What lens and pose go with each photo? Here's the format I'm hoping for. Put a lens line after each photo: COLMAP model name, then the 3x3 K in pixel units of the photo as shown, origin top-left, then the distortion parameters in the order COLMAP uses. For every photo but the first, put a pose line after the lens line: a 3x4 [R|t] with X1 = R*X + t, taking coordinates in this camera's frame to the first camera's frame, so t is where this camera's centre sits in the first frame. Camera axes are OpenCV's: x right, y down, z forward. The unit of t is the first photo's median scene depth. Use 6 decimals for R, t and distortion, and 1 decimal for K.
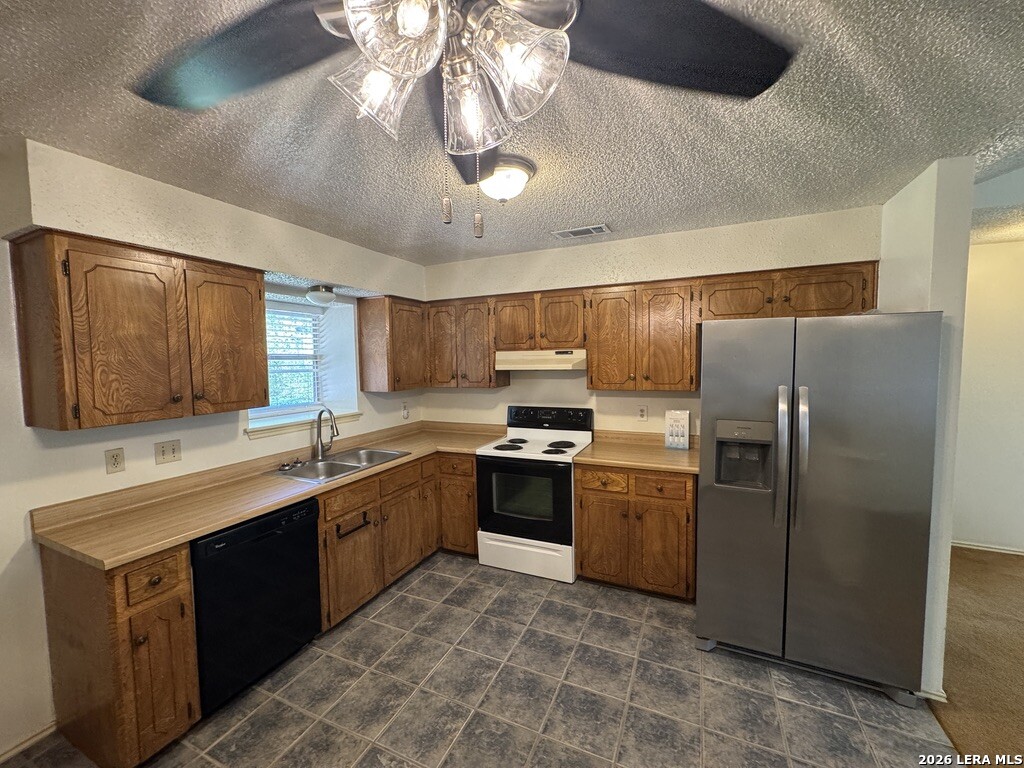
lens RADIAL K [[408.1, 0, 510.9], [0, 408.1, 385.4], [0, 0, 1]] dist [-0.002340, -0.000214]
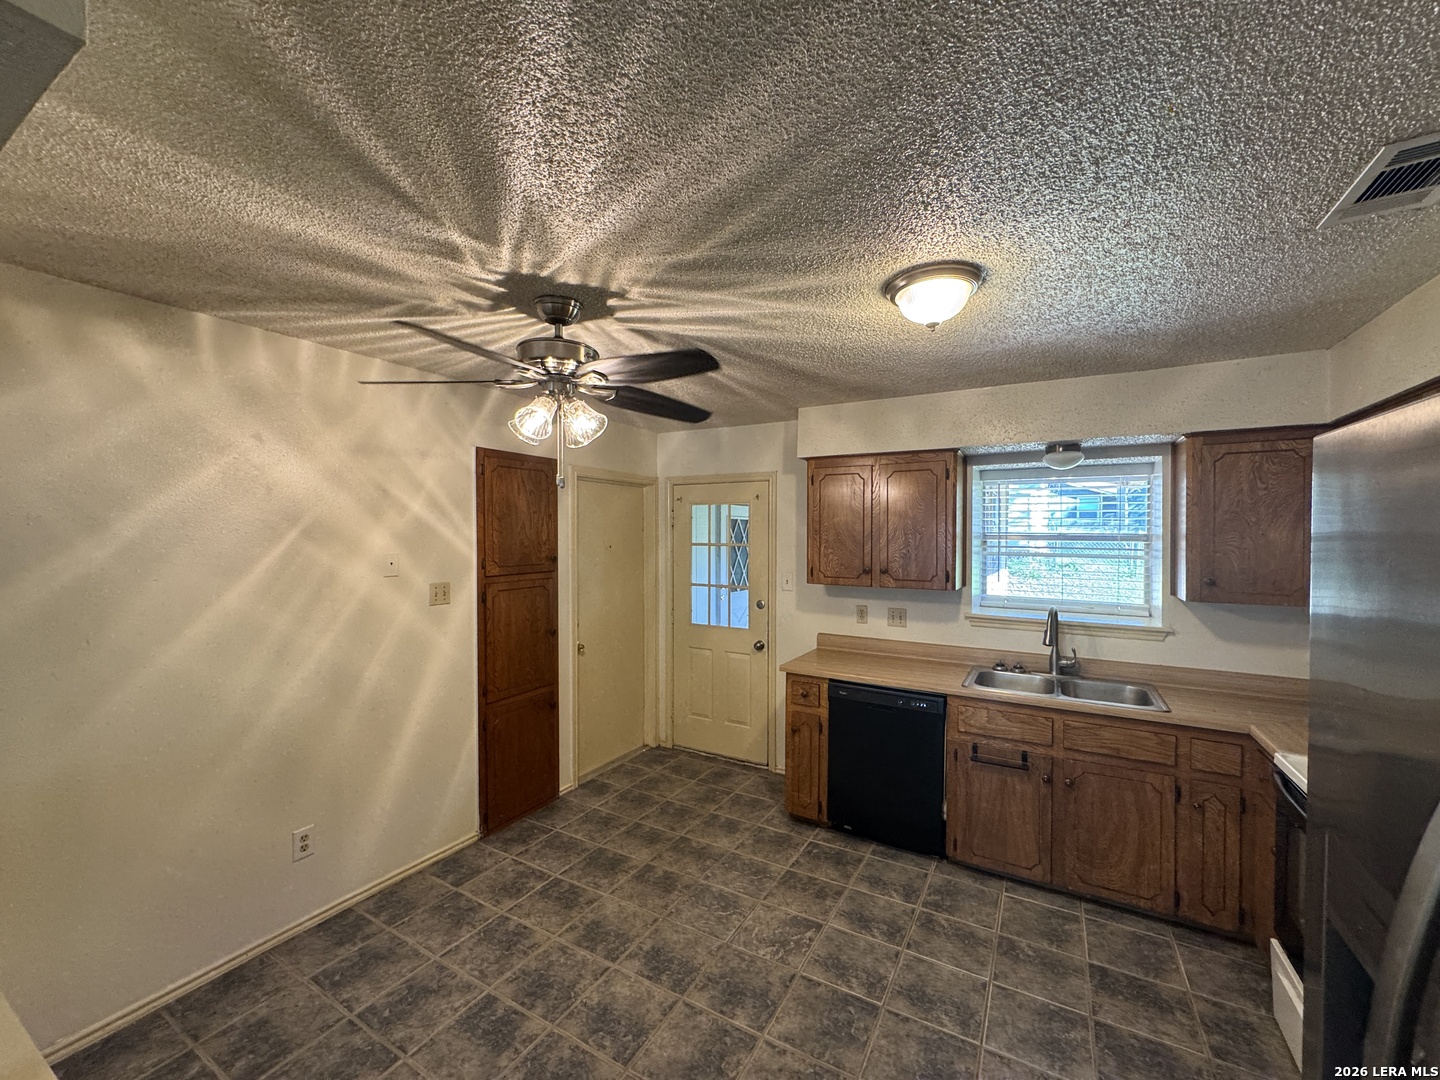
lens RADIAL K [[573.9, 0, 718.4], [0, 573.9, 542.0], [0, 0, 1]] dist [-0.002340, -0.000214]
pose [[-0.091070, 0.028297, -0.995442, 0.700932], [-0.067820, 0.997099, 0.034549, -0.062460], [0.993532, 0.070657, -0.088887, 0.518677]]
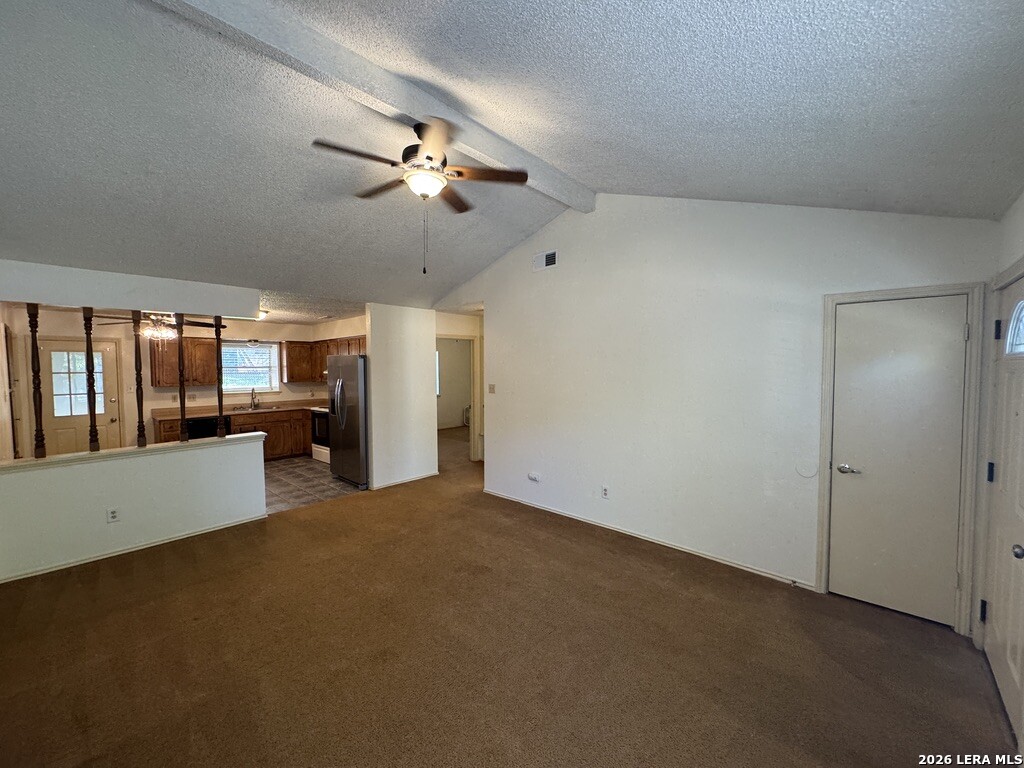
lens RADIAL K [[410.6, 0, 512.0], [0, 410.6, 384.0], [0, 0, 1]] dist [0.000987, 0.000137]
pose [[0.952869, 0.018084, -0.302843, 2.030549], [-0.024773, 0.999526, -0.018261, 0.044481], [0.302370, 0.024903, 0.952865, -1.041960]]
